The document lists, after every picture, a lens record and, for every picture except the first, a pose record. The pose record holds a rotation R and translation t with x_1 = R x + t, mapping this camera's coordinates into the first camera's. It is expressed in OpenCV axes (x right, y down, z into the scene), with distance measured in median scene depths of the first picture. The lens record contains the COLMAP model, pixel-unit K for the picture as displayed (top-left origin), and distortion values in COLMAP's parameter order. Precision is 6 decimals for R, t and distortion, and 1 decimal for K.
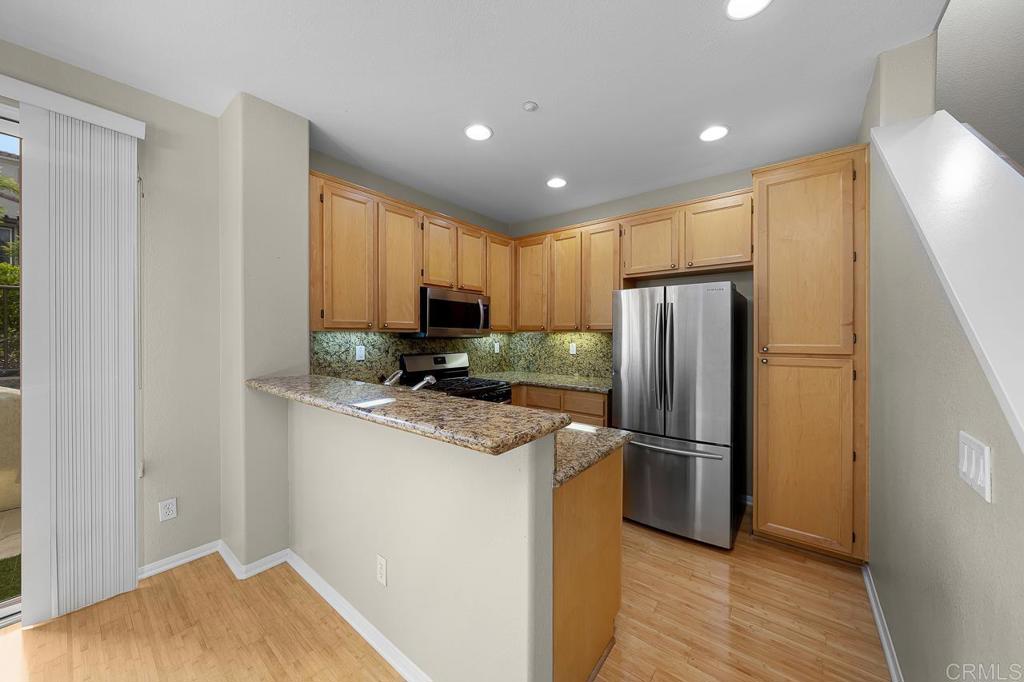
lens RADIAL K [[350.0, 0, 520.4], [0, 350.0, 335.2], [0, 0, 1]] dist [0.000090, 0.000056]
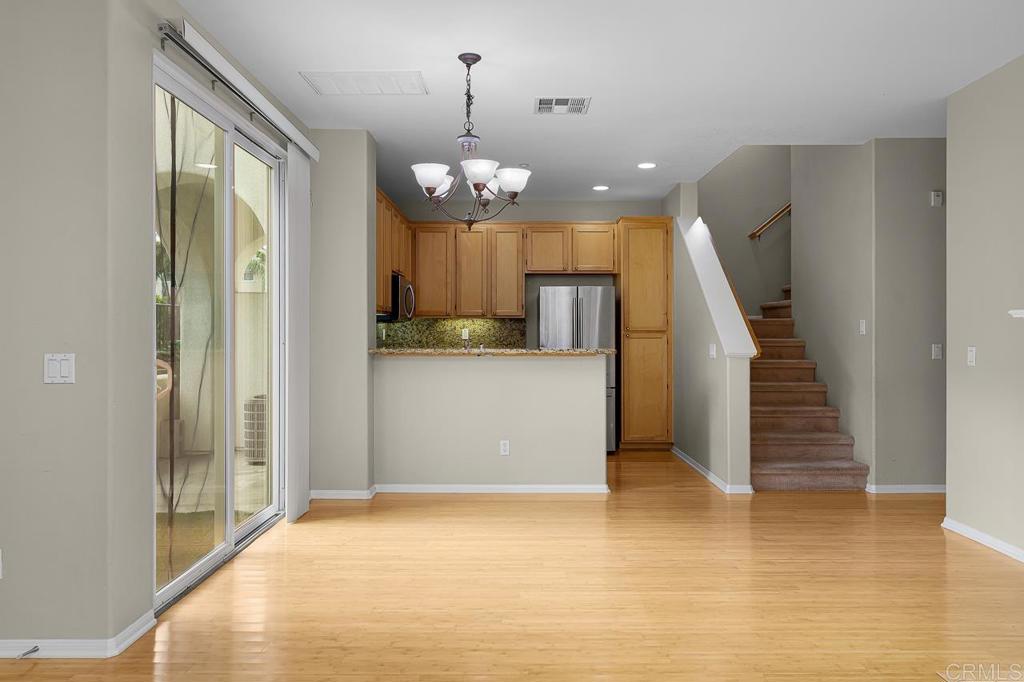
lens RADIAL K [[697.9, 0, 512.0], [0, 697.9, 341.0], [0, 0, 1]] dist [-0.000261, -0.000087]
pose [[0.791900, -0.009445, 0.610578, -1.251183], [0.001704, 0.999911, 0.013257, 0.039551], [-0.610648, -0.009457, 0.791845, -0.909479]]
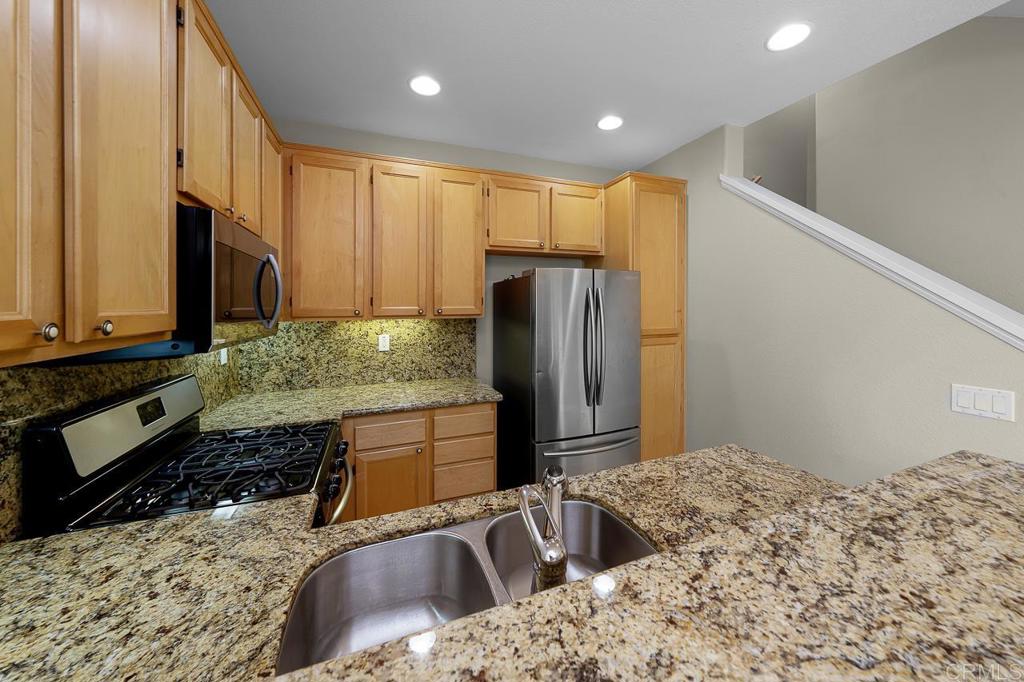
lens RADIAL K [[364.6, 0, 511.2], [0, 364.6, 307.4], [0, 0, 1]] dist [-0.000189, -0.000006]
pose [[0.518206, -0.006305, 0.855233, -0.392039], [0.007279, 0.999969, 0.002962, -0.035227], [-0.855225, 0.004690, 0.518235, 0.536490]]
